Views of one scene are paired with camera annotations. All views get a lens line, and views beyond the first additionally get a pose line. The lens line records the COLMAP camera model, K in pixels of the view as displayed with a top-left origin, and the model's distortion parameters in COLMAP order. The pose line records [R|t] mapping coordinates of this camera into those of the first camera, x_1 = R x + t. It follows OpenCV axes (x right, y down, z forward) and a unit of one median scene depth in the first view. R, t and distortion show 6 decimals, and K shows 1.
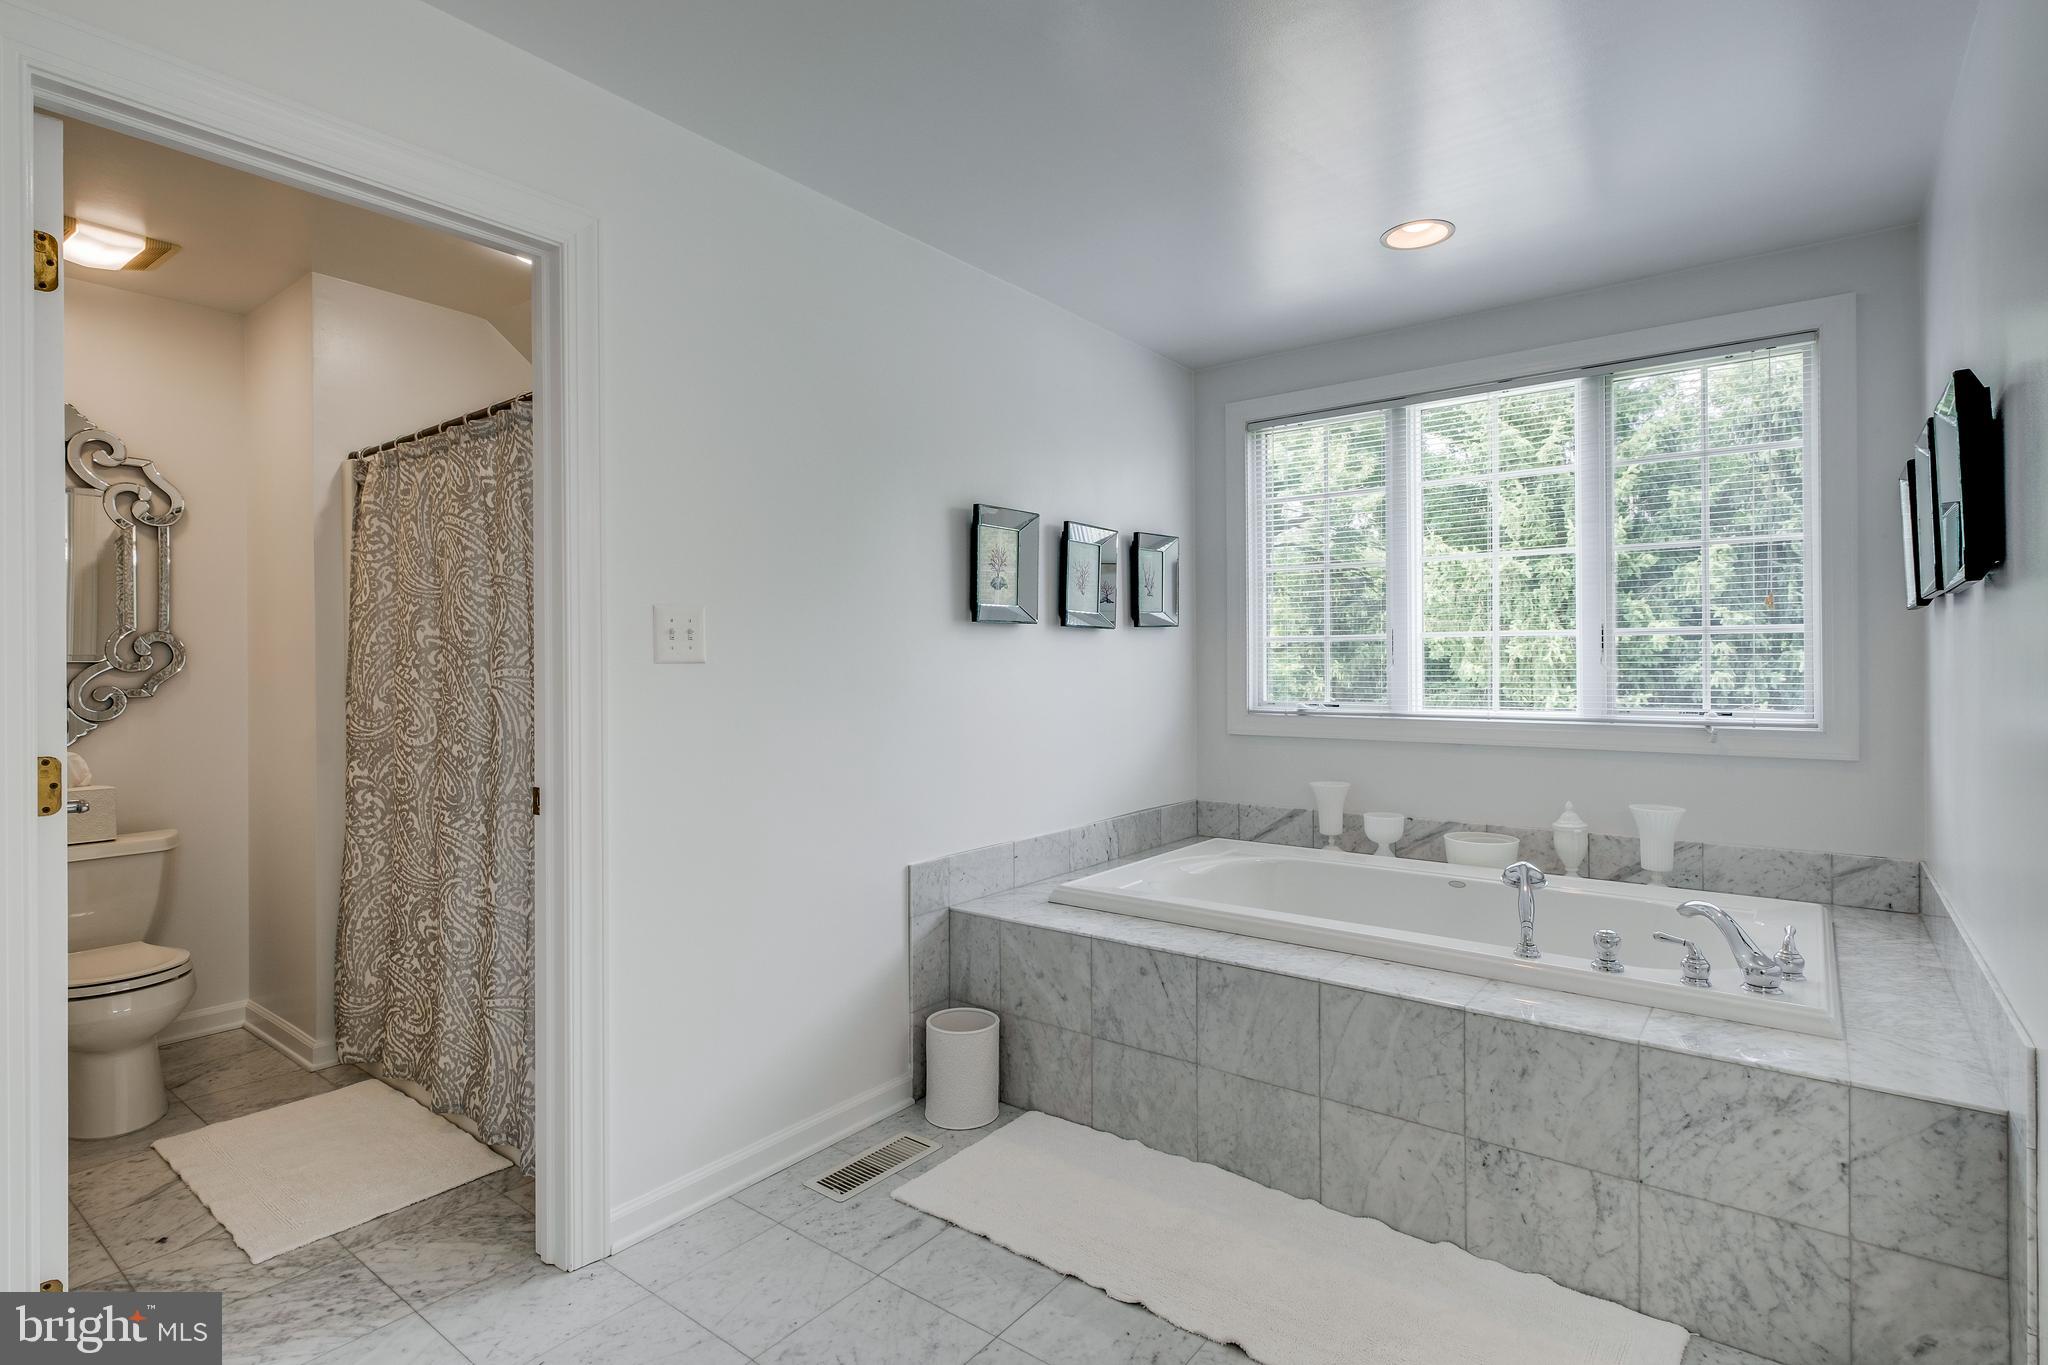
lens RADIAL K [[992.6, 0, 1027.6], [0, 992.6, 664.0], [0, 0, 1]] dist [-0.002047, -0.001970]
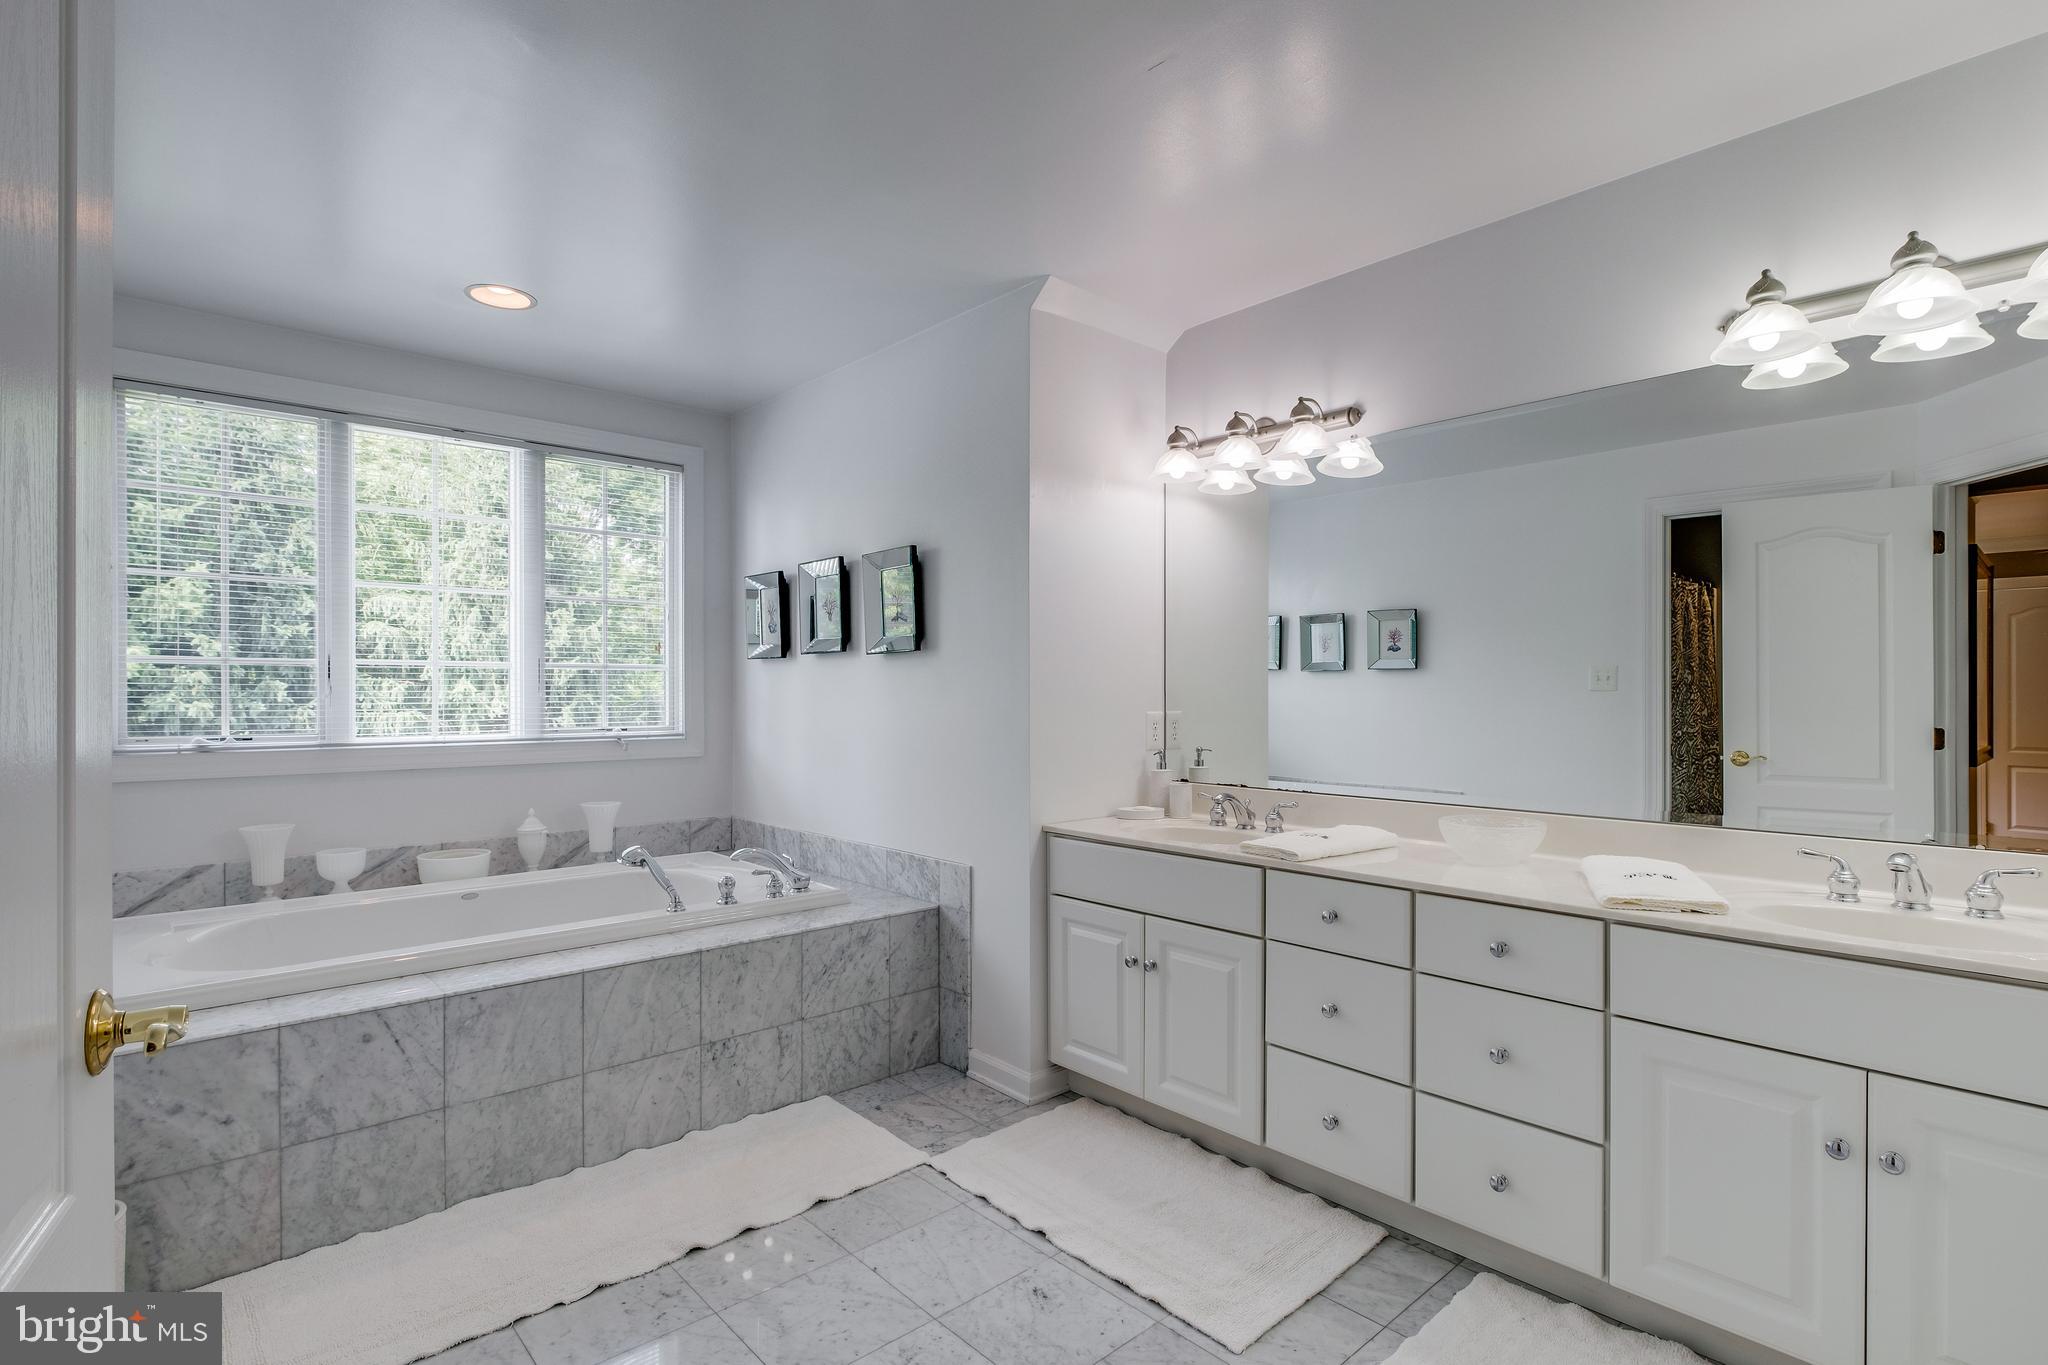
lens RADIAL K [[997.8, 0, 1024.0], [0, 997.8, 682.5], [0, 0, 1]] dist [-0.024470, -0.000226]
pose [[0.180929, 0.011442, 0.983430, -0.664460], [-0.000156, 0.999933, -0.011605, 0.003273], [-0.983496, 0.001946, 0.180919, 0.275047]]
